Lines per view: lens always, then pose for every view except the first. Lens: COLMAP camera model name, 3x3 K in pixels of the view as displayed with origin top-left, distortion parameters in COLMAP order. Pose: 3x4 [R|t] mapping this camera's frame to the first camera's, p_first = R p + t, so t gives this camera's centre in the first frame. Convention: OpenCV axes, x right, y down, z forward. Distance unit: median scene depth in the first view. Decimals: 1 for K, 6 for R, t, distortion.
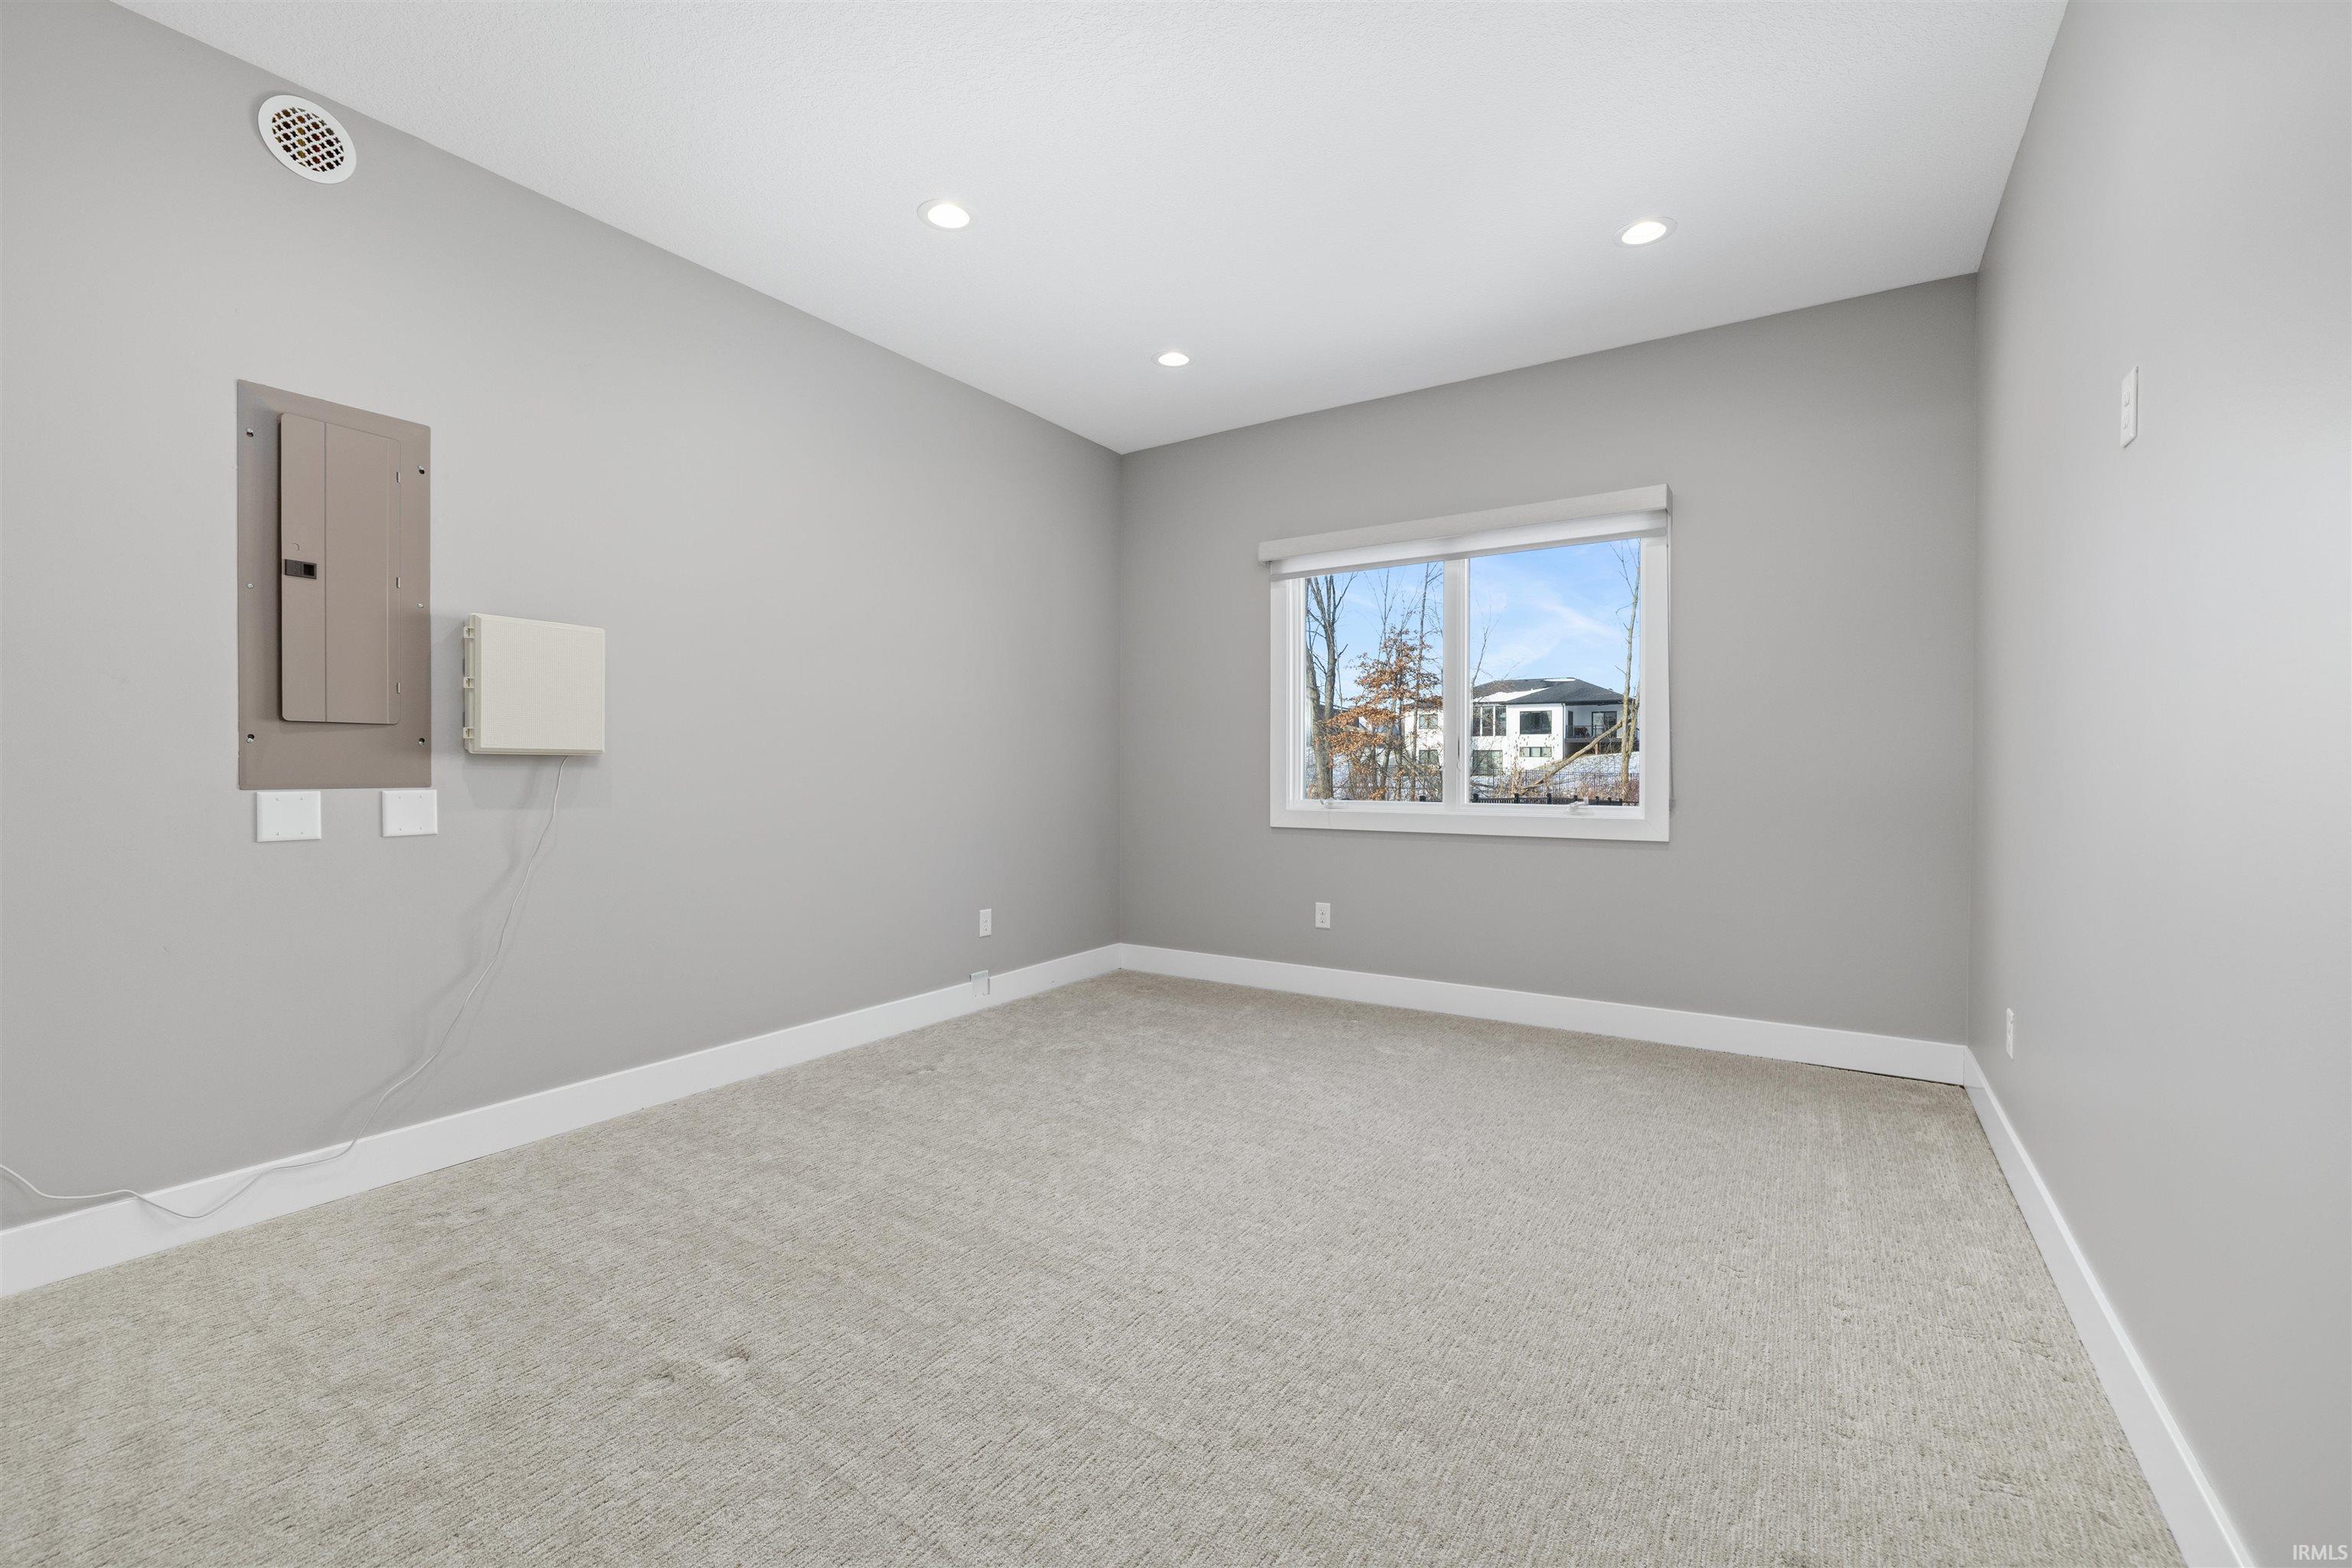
lens RADIAL K [[1004.1, 0, 1176.0], [0, 1004.1, 784.0], [0, 0, 1]] dist [-0.000482, -0.000073]
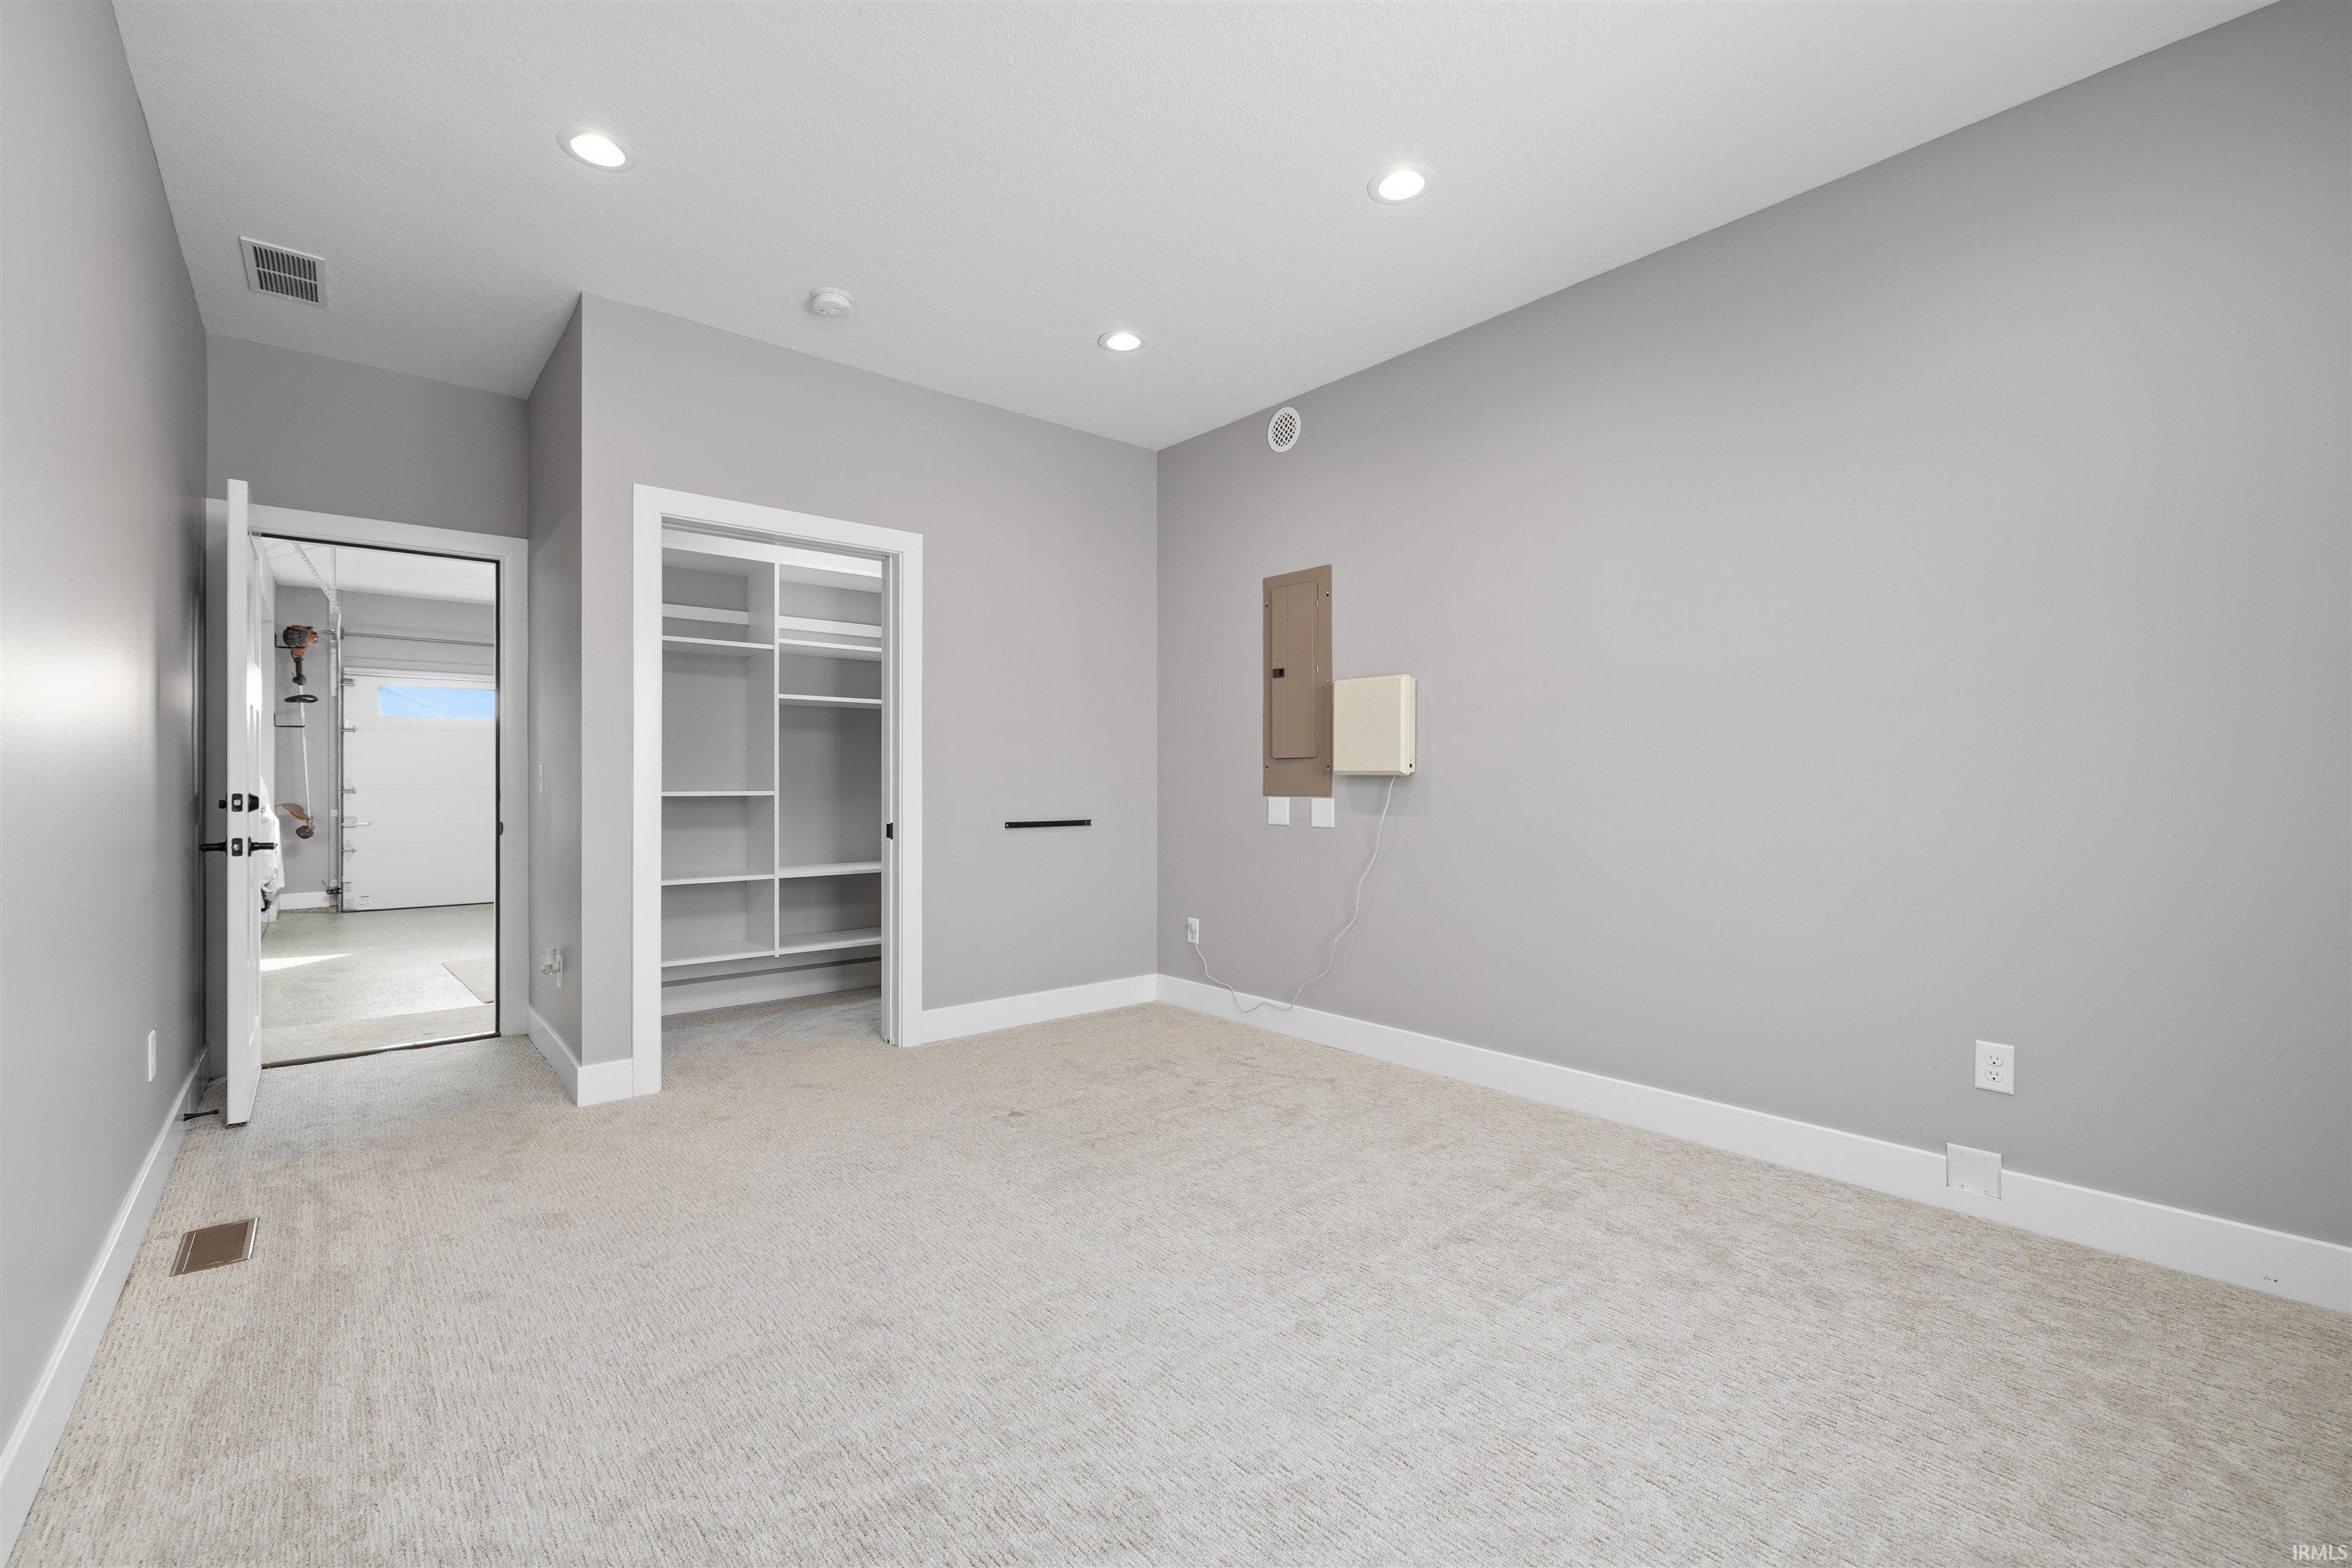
lens RADIAL K [[1004.1, 0, 1176.0], [0, 1004.1, 784.0], [0, 0, 1]] dist [-0.000482, -0.000073]
pose [[-0.275757, 0.003734, -0.961220, 0.814286], [-0.023896, 0.999657, 0.010739, -0.027601], [0.960930, 0.025931, -0.275574, 1.197474]]
